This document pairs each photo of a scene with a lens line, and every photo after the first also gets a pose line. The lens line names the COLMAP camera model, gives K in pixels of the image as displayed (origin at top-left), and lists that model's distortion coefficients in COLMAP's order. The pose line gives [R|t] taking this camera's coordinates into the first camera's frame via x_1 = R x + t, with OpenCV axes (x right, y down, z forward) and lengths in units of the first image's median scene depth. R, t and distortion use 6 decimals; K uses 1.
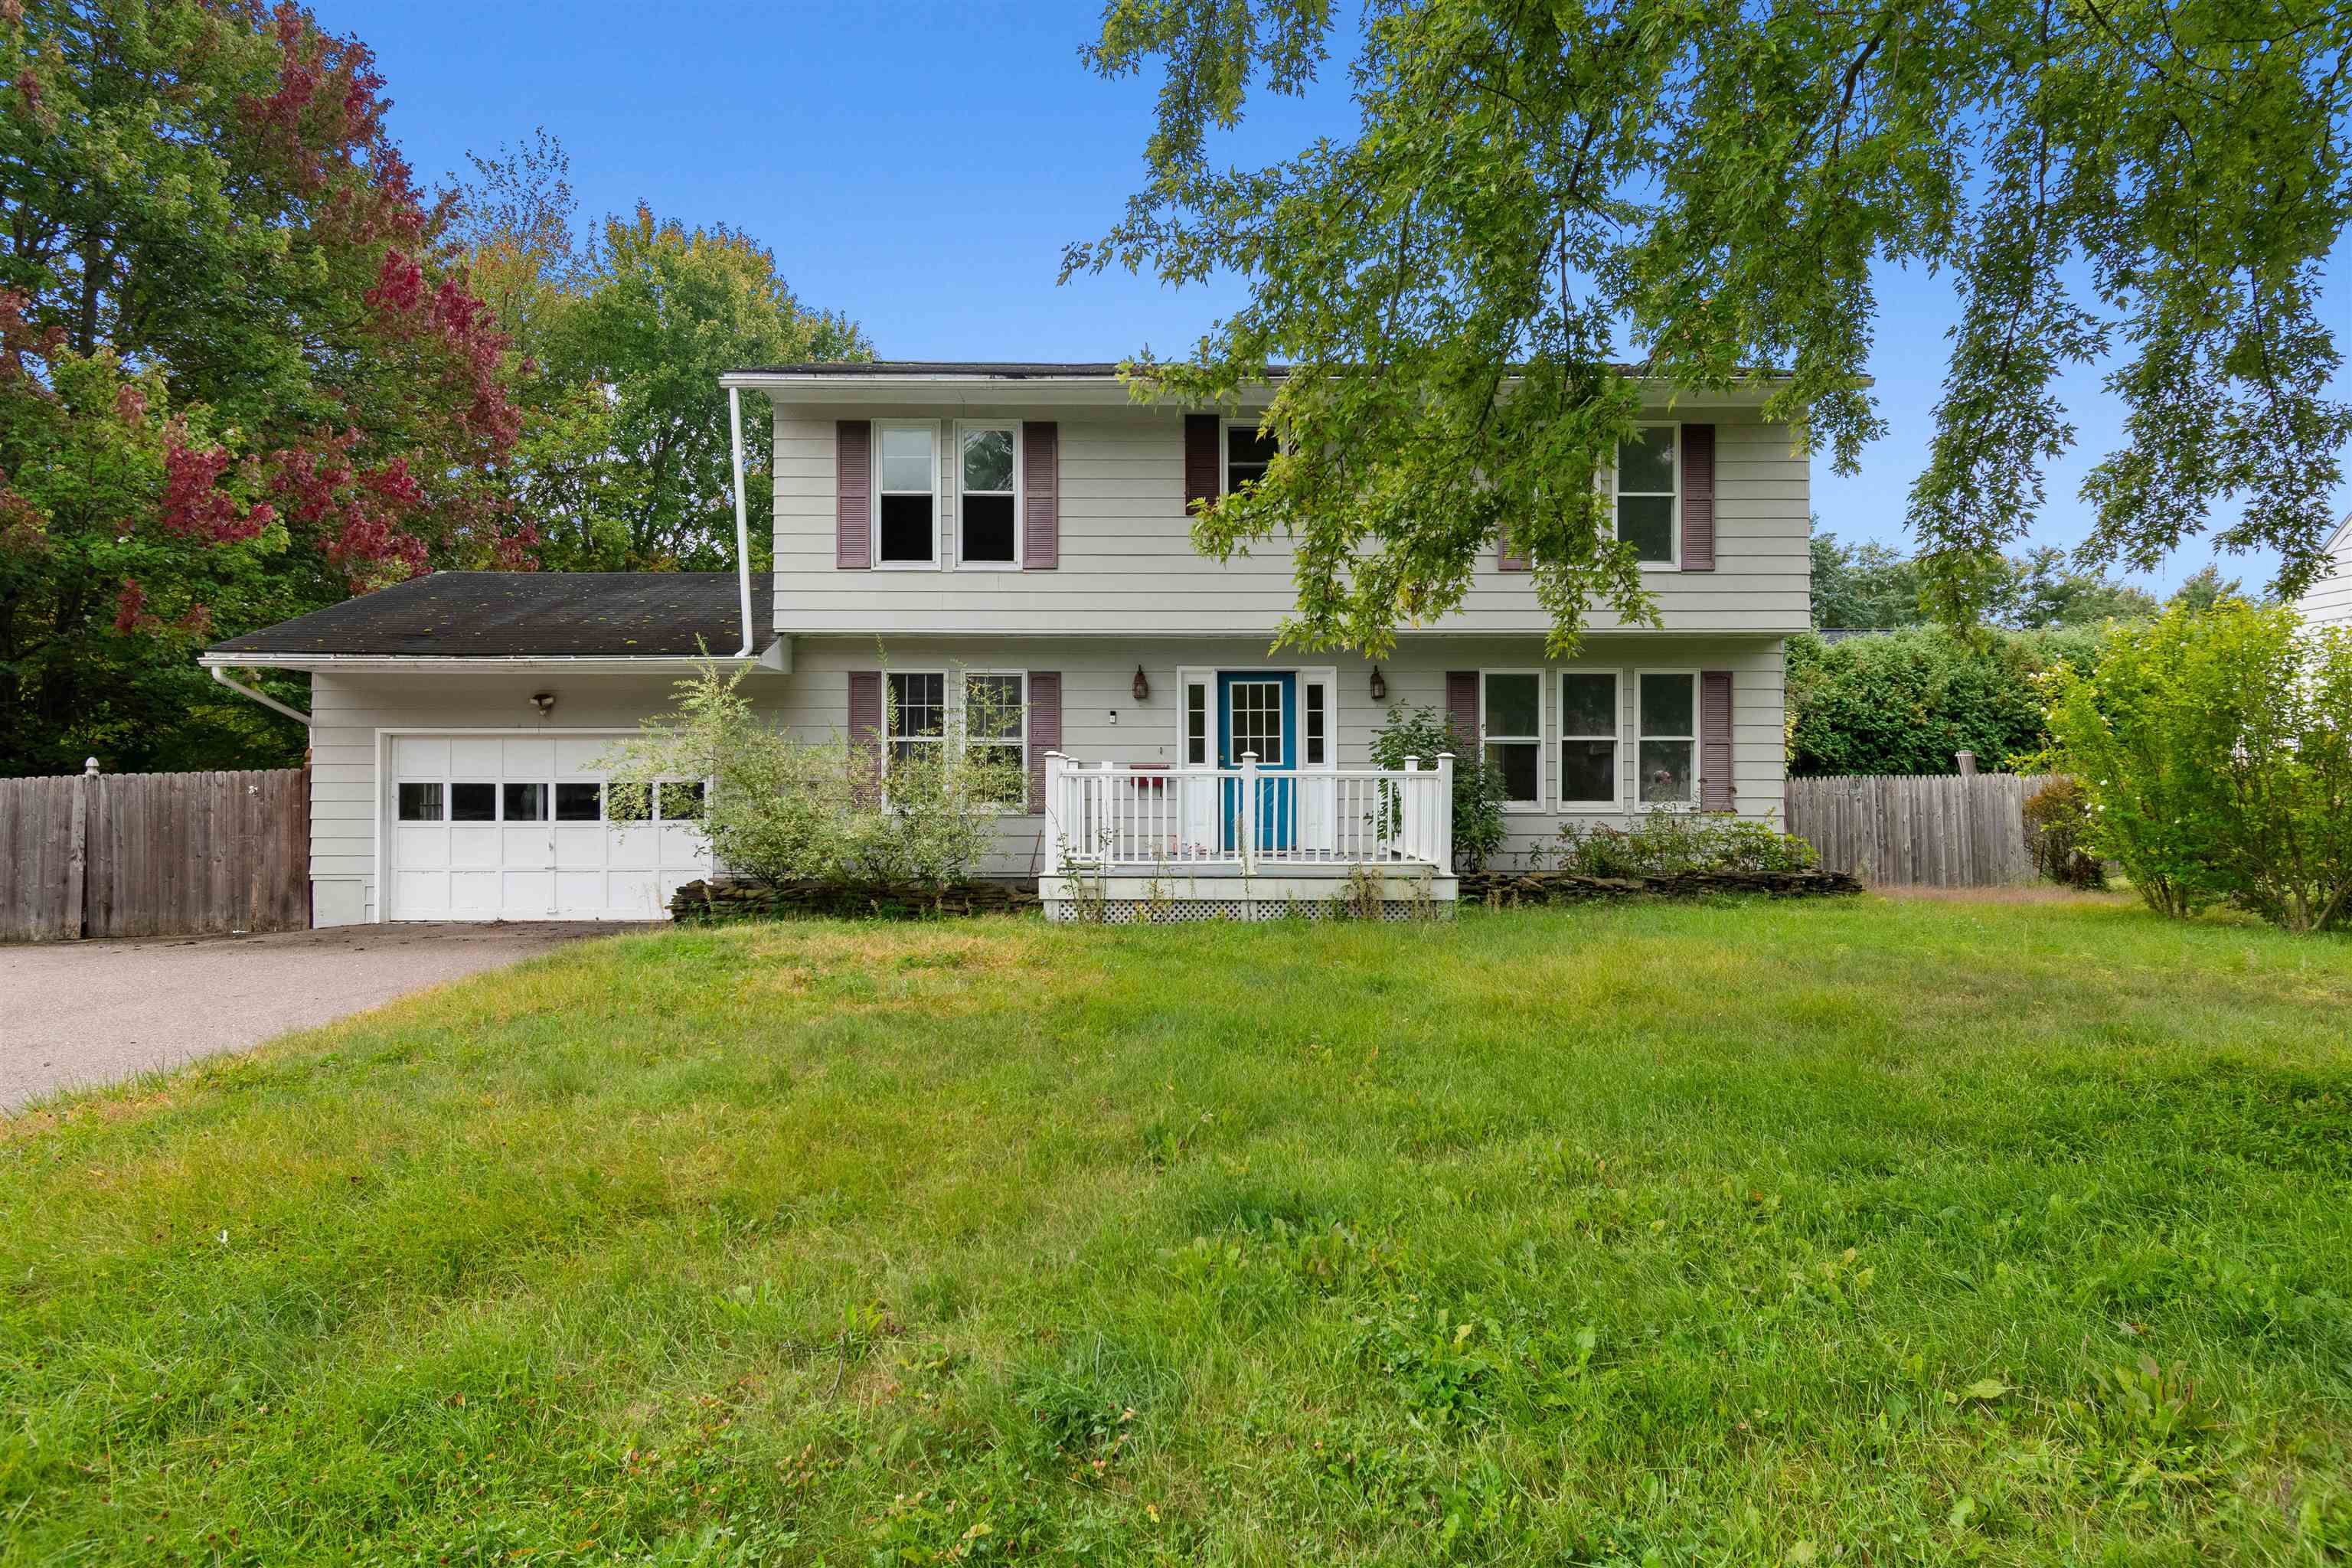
lens RADIAL K [[1345.2, 0, 1179.5], [0, 1345.2, 776.2], [0, 0, 1]] dist [0.000705, -0.003139]
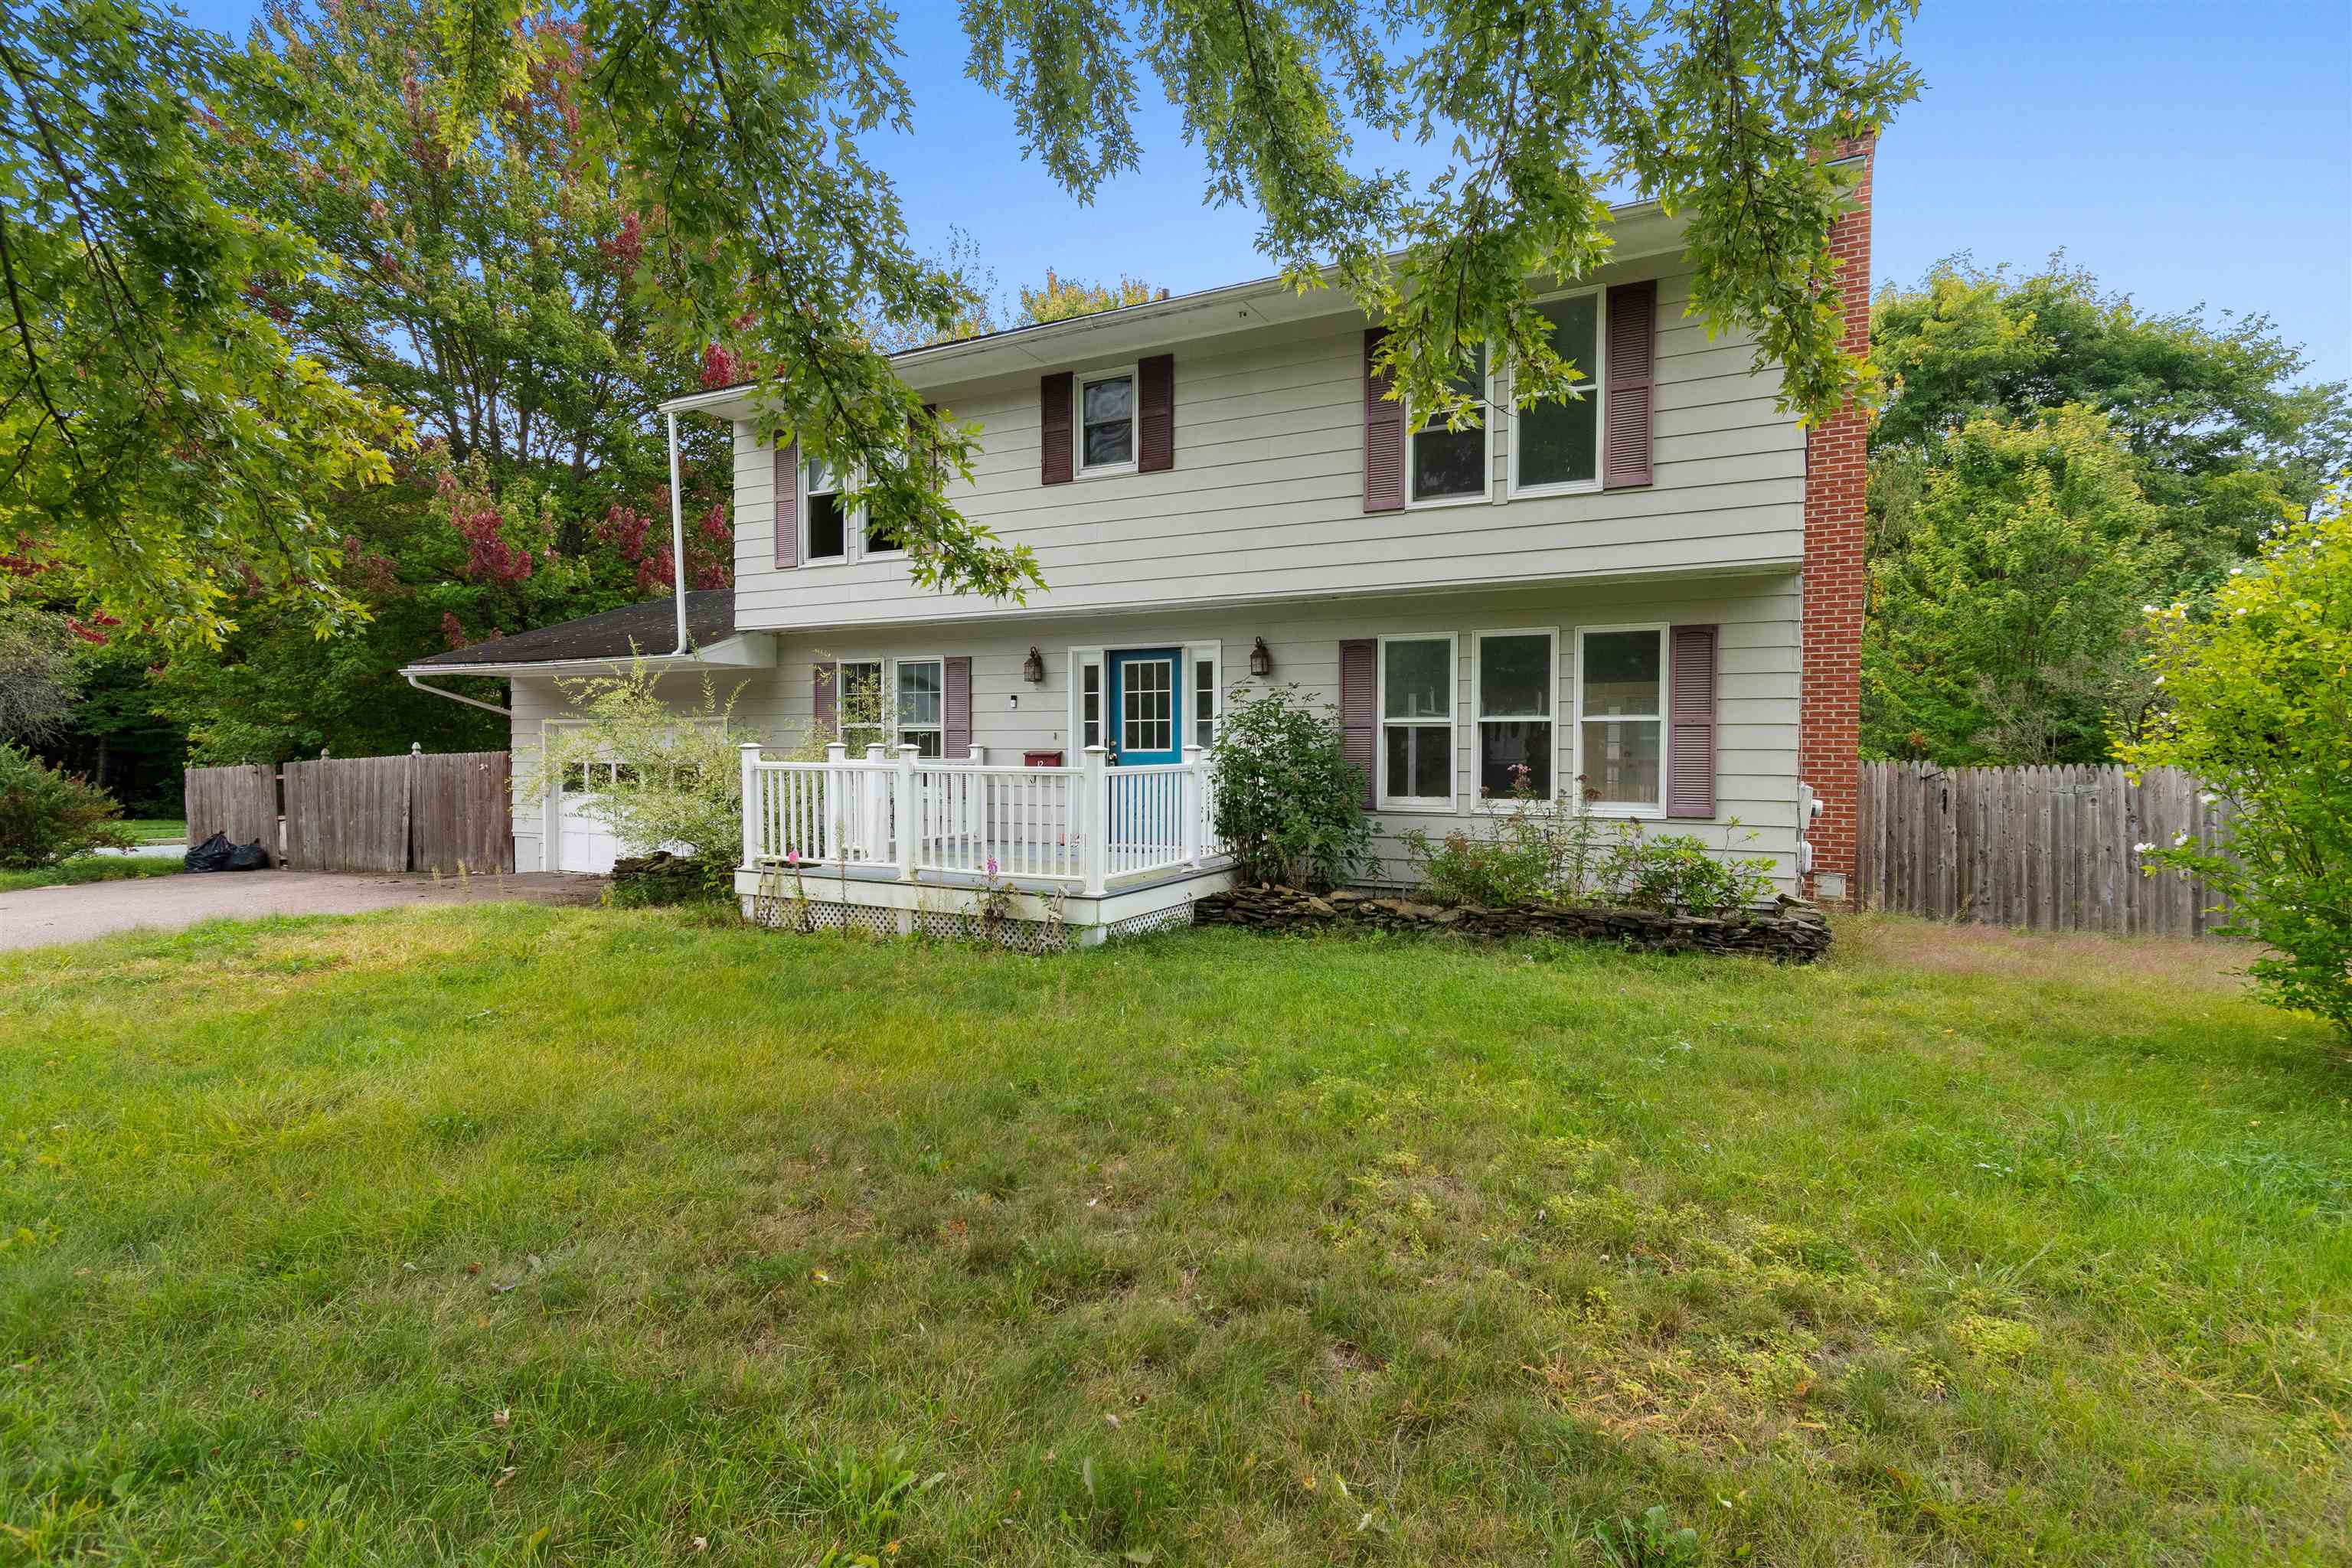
lens RADIAL K [[1164.3, 0, 1176.0], [0, 1164.3, 784.0], [0, 0, 1]] dist [-0.000013, 0.000636]
pose [[0.876165, 0.018126, -0.481670, 0.467571], [0.000216, 0.999278, 0.037999, -0.016528], [0.482011, -0.033398, 0.875529, 0.319048]]
